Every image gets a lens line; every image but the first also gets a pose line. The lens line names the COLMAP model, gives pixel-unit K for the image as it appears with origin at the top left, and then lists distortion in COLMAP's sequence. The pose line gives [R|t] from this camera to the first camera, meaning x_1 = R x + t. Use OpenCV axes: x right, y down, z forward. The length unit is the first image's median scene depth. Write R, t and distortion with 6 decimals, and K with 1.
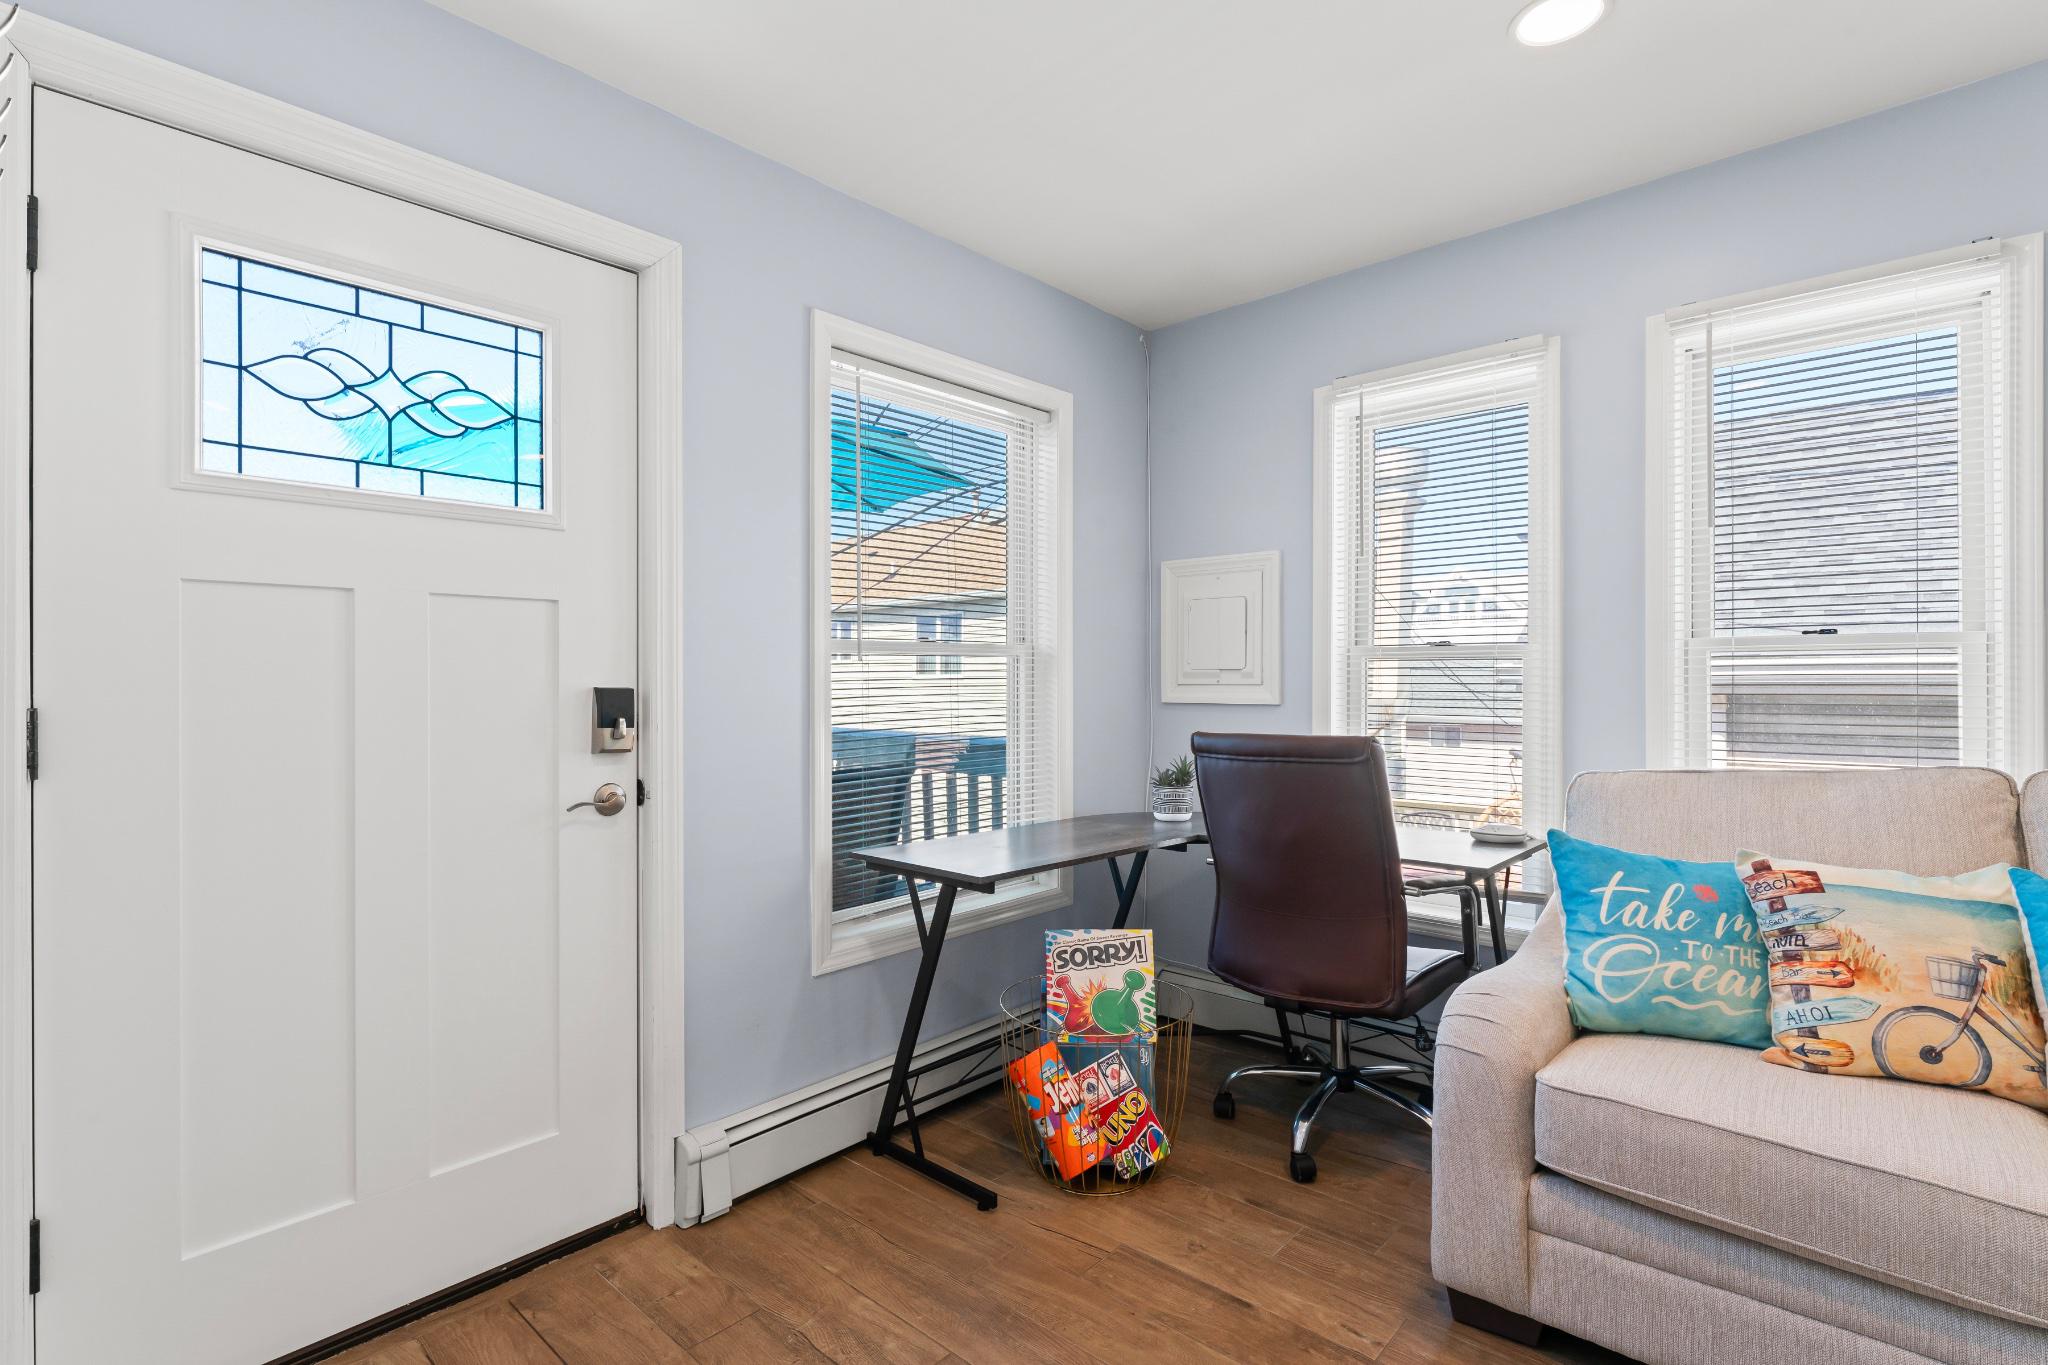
lens RADIAL K [[981.3, 0, 1031.2], [0, 981.3, 682.9], [0, 0, 1]] dist [-0.001675, 0.000229]
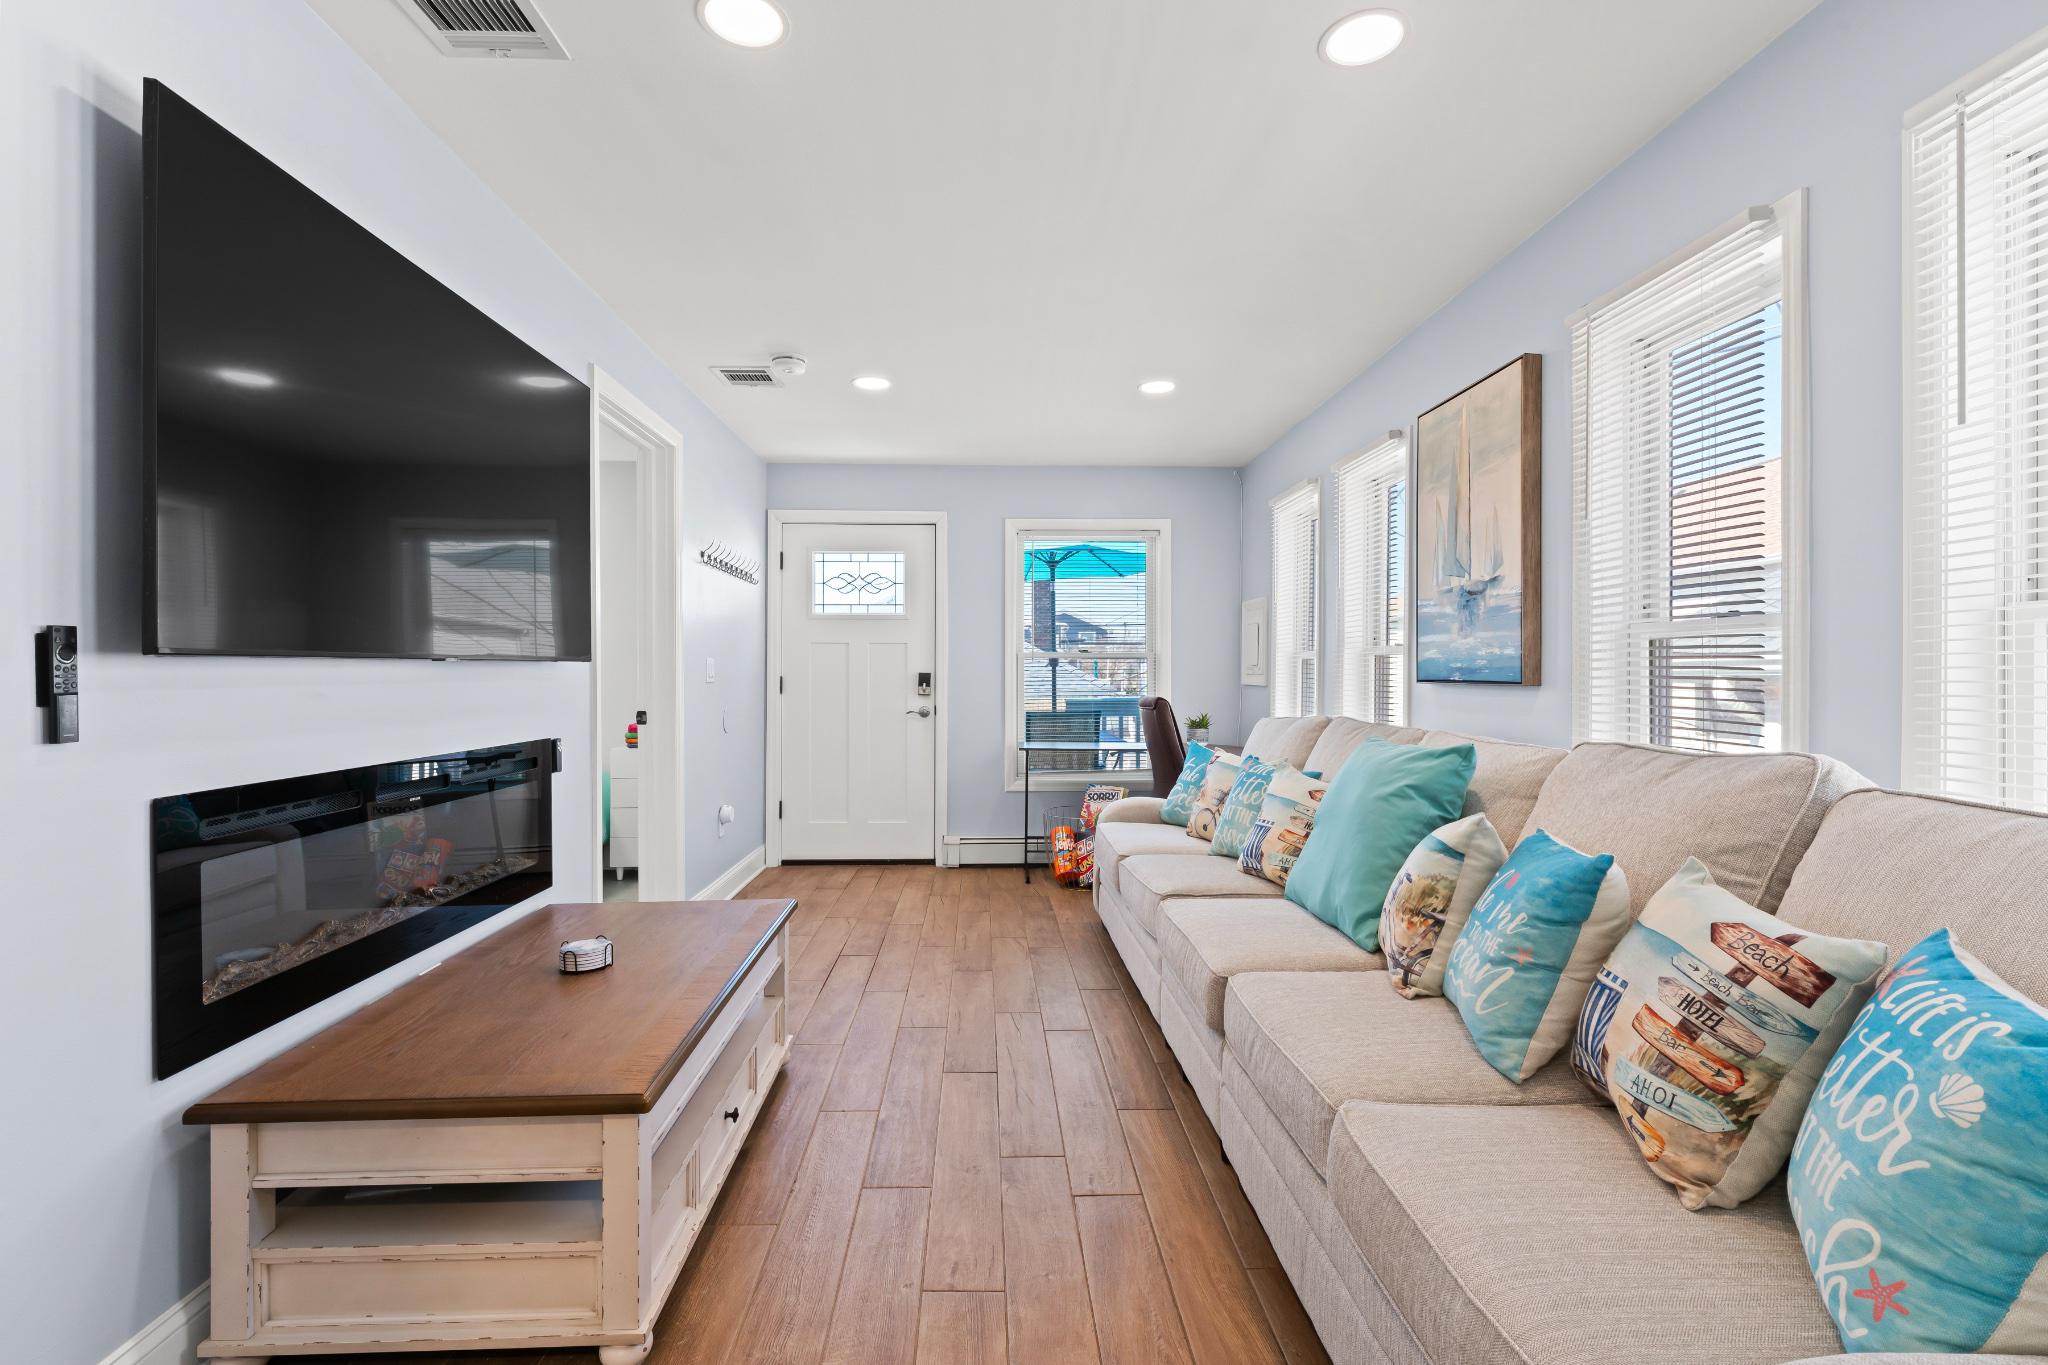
lens RADIAL K [[929.3, 0, 1020.9], [0, 929.3, 676.5], [0, 0, 1]] dist [-0.004835, -0.000717]
pose [[0.703356, 0.008514, -0.710787, 1.675209], [-0.006843, 0.999963, 0.005206, -0.000145], [0.710805, 0.001202, 0.703388, -0.697039]]
